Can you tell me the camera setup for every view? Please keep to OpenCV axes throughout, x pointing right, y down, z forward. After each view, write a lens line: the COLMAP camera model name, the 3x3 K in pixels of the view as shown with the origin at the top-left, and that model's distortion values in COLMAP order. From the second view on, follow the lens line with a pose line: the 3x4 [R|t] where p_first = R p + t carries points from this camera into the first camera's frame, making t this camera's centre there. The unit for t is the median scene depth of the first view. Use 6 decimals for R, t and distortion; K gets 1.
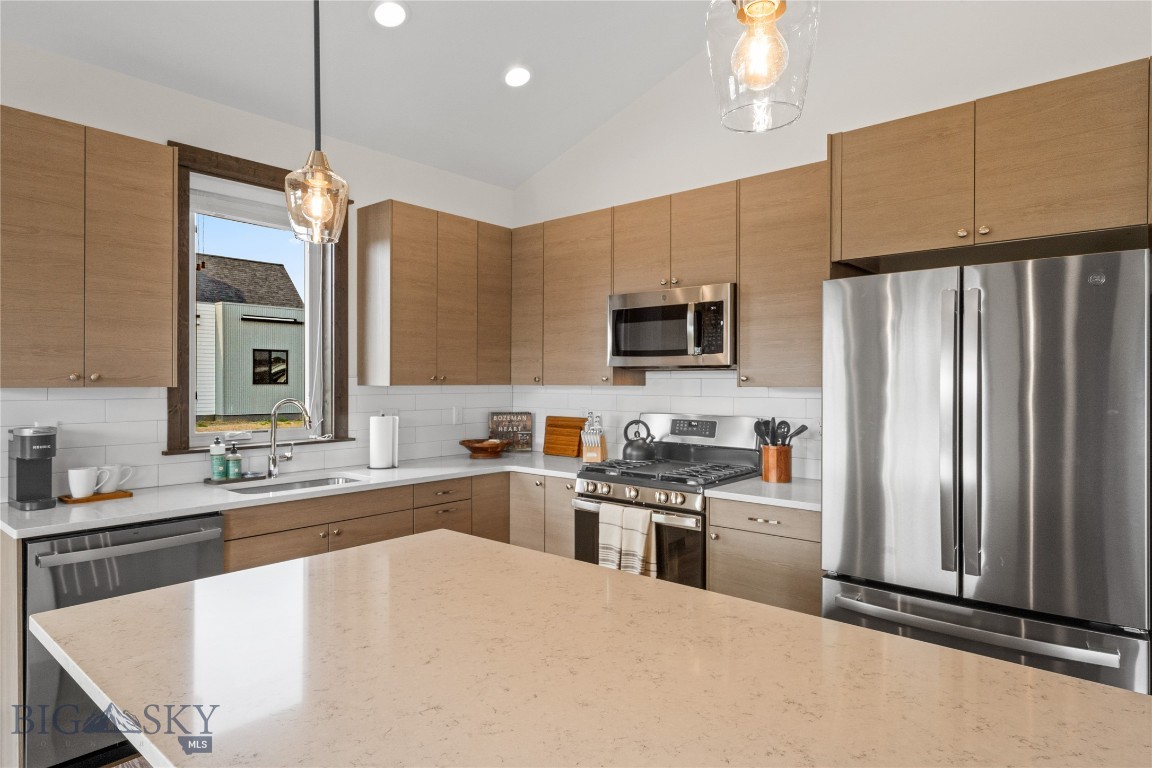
lens RADIAL K [[658.7, 0, 574.1], [0, 658.7, 388.4], [0, 0, 1]] dist [0.001557, 0.000924]
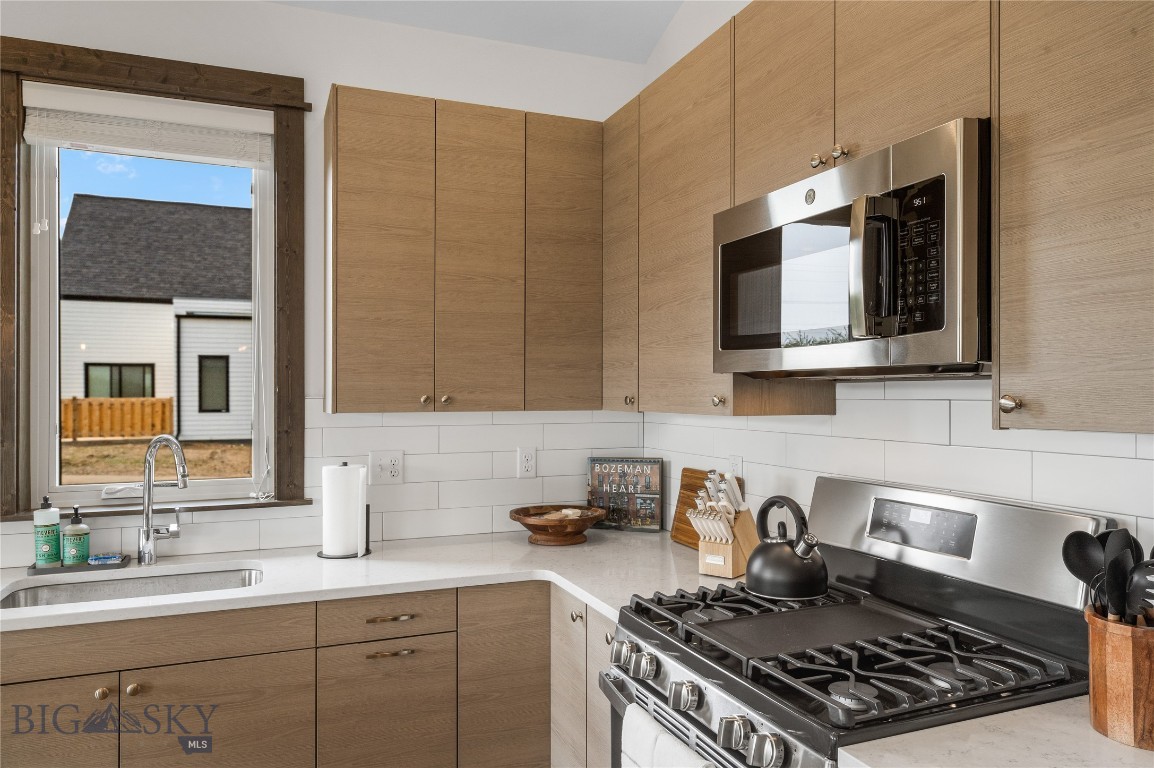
lens RADIAL K [[789.0, 0, 579.6], [0, 789.0, 394.7], [0, 0, 1]] dist [0.008615, 0.003201]
pose [[0.888814, -0.003498, -0.458254, 0.217774], [-0.001004, 0.999954, -0.009580, -0.013767], [0.458267, 0.008975, 0.888769, 0.488172]]
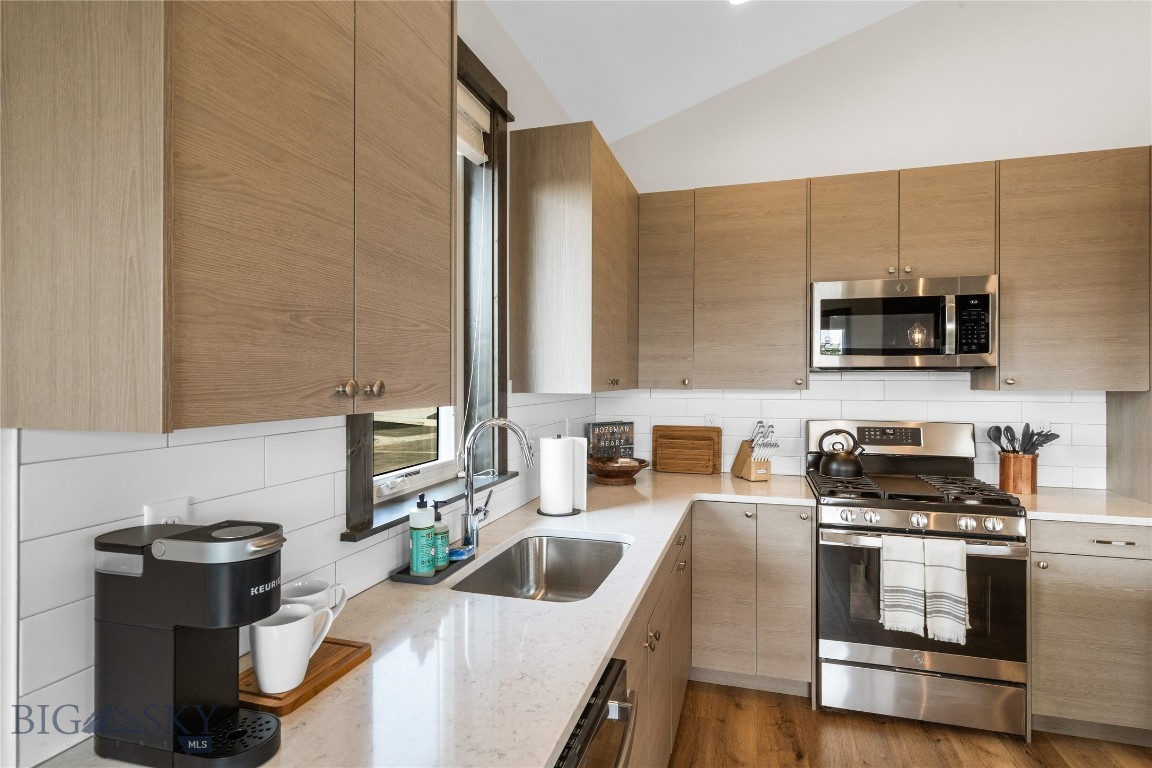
lens RADIAL K [[598.8, 0, 576.0], [0, 598.8, 384.0], [0, 0, 1]] dist [-0.000637, 0.000078]
pose [[0.914205, -0.006607, 0.405198, -0.540552], [0.007263, 0.999974, -0.000082, -0.013811], [-0.405187, 0.003018, 0.914229, 0.430699]]
